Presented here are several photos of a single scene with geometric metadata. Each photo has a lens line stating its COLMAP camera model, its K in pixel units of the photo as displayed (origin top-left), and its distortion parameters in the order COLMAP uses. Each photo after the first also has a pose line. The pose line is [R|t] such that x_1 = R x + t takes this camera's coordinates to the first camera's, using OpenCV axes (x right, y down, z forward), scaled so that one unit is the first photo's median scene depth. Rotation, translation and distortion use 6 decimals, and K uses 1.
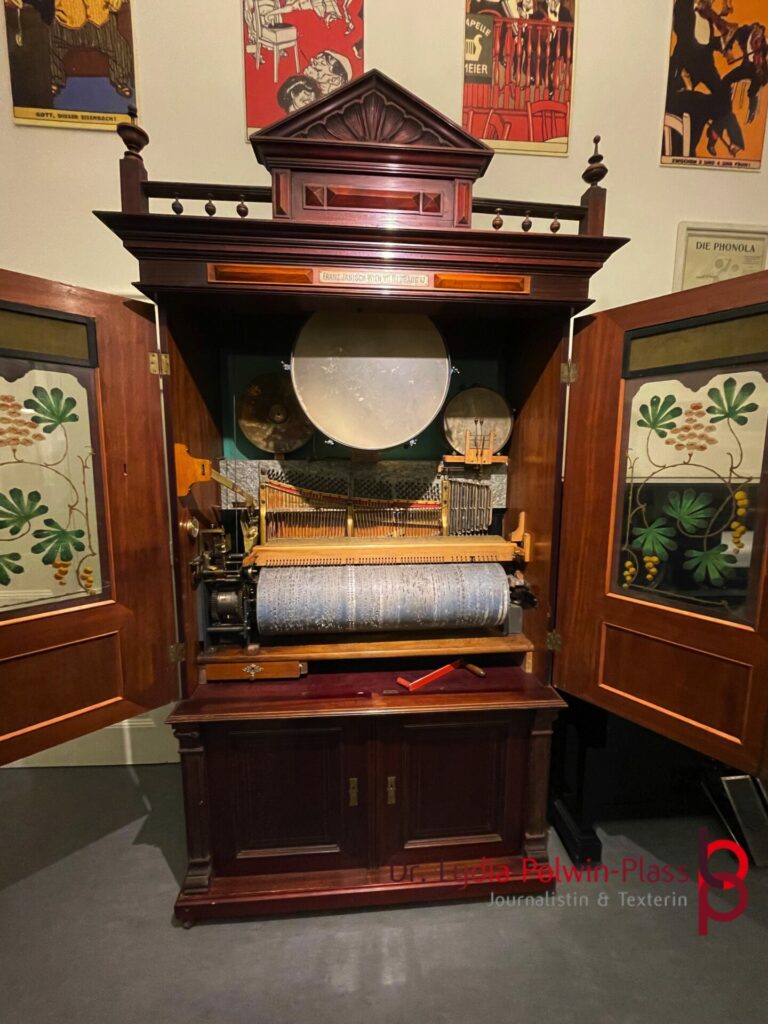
lens RADIAL K [[414.4, 0, 383.6], [0, 414.4, 510.5], [0, 0, 1]] dist [-0.001077, -0.000055]
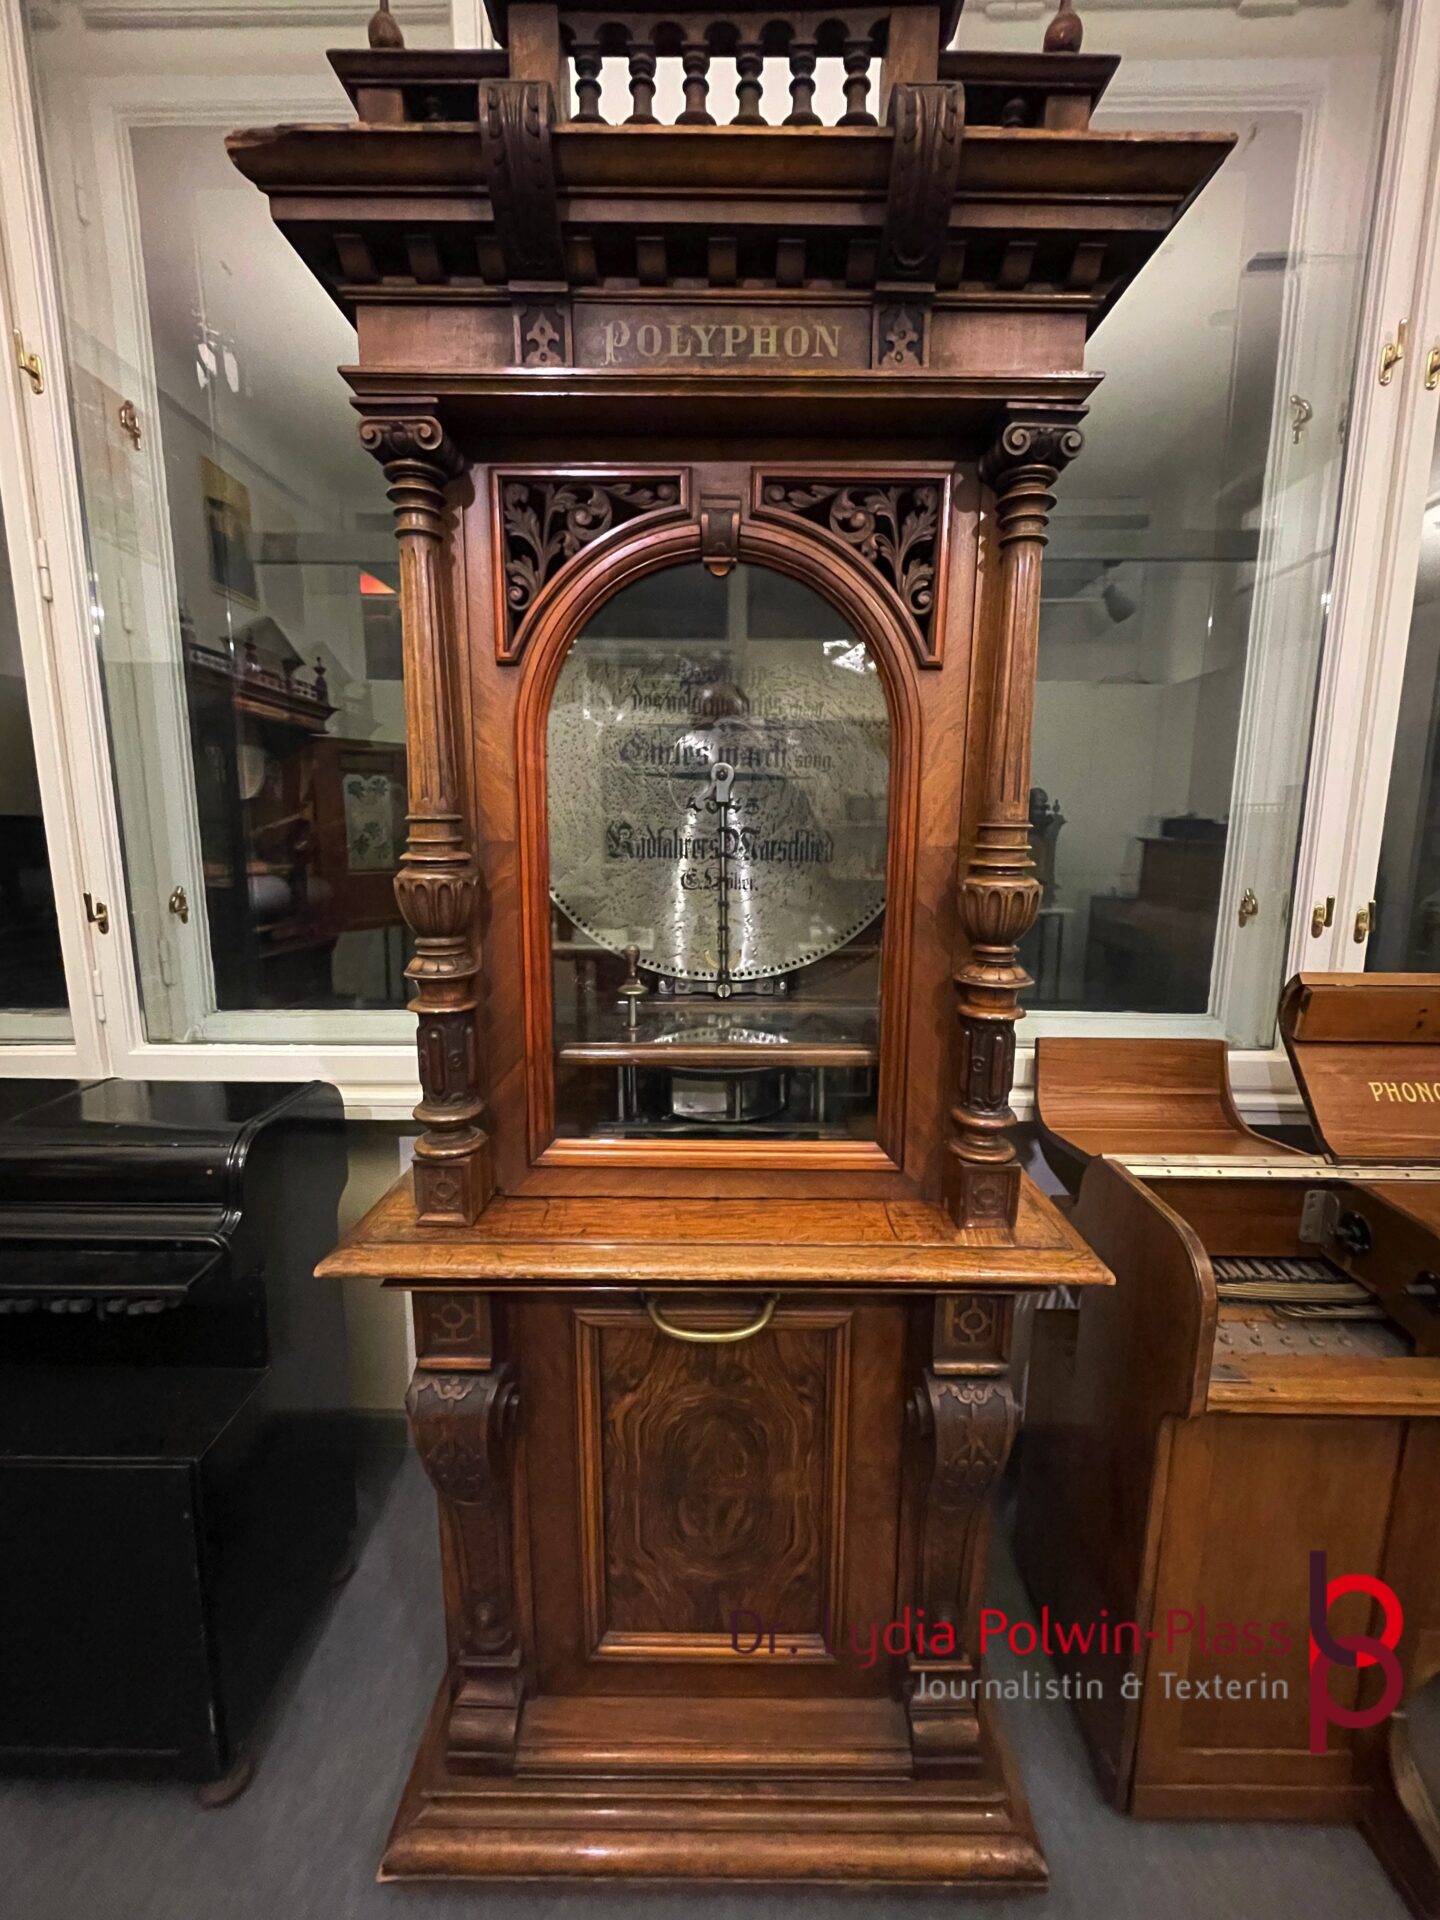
lens RADIAL K [[777.0, 0, 718.5], [0, 777.0, 957.1], [0, 0, 1]] dist [-0.001077, -0.000055]
pose [[0.078237, -0.162783, 0.983555, -3.470511], [0.120128, 0.980930, 0.152793, 0.251822], [-0.989671, 0.106198, 0.096300, -1.249674]]
